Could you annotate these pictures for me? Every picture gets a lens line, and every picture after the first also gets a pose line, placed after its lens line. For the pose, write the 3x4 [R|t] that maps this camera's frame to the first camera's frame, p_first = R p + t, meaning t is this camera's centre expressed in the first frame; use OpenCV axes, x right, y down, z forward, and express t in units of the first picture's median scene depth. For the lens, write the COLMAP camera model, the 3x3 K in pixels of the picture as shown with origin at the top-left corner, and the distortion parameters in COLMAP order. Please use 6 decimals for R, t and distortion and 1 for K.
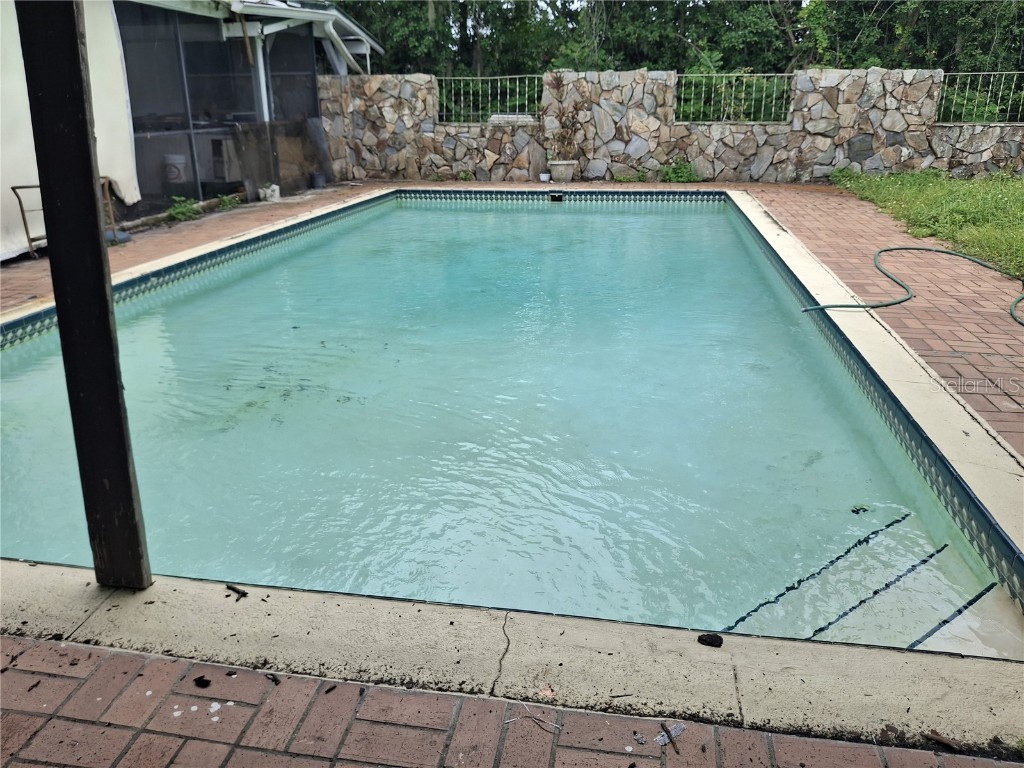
lens RADIAL K [[765.2, 0, 504.5], [0, 765.2, 387.9], [0, 0, 1]] dist [0.038279, -0.073977]
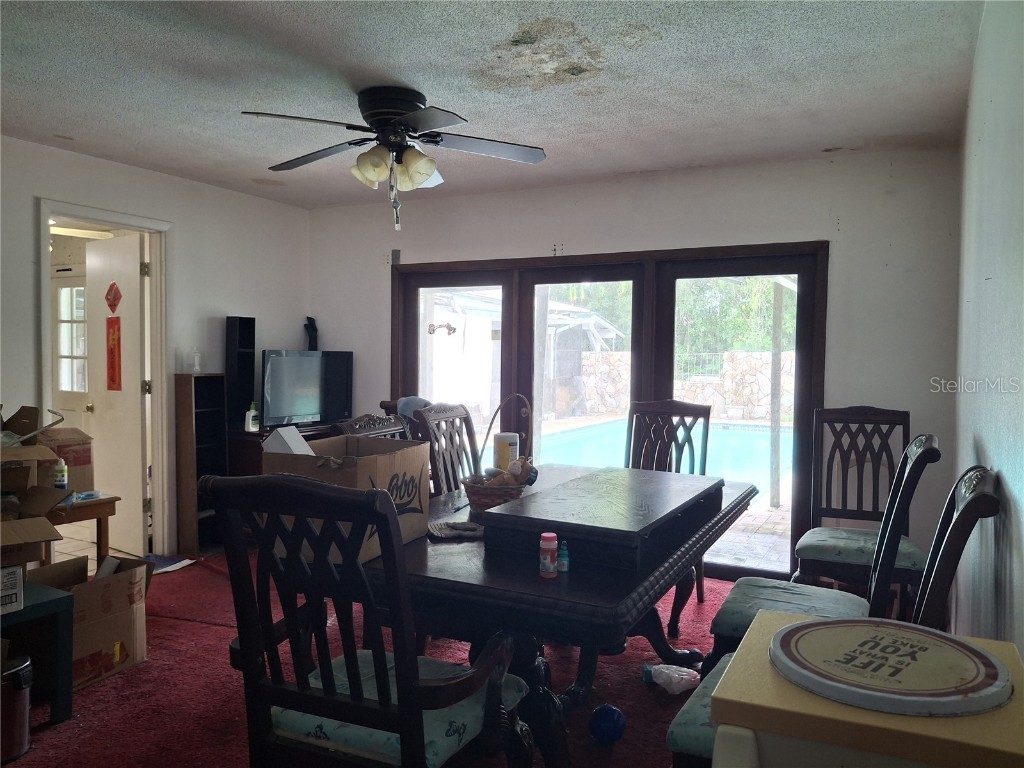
lens RADIAL K [[765.2, 0, 508.1], [0, 765.2, 381.4], [0, 0, 1]] dist [0.038279, -0.073977]
pose [[0.953331, 0.025848, -0.300819, 0.103072], [-0.119988, 0.946707, -0.298912, 0.167701], [0.277061, 0.321056, 0.905627, -0.520375]]
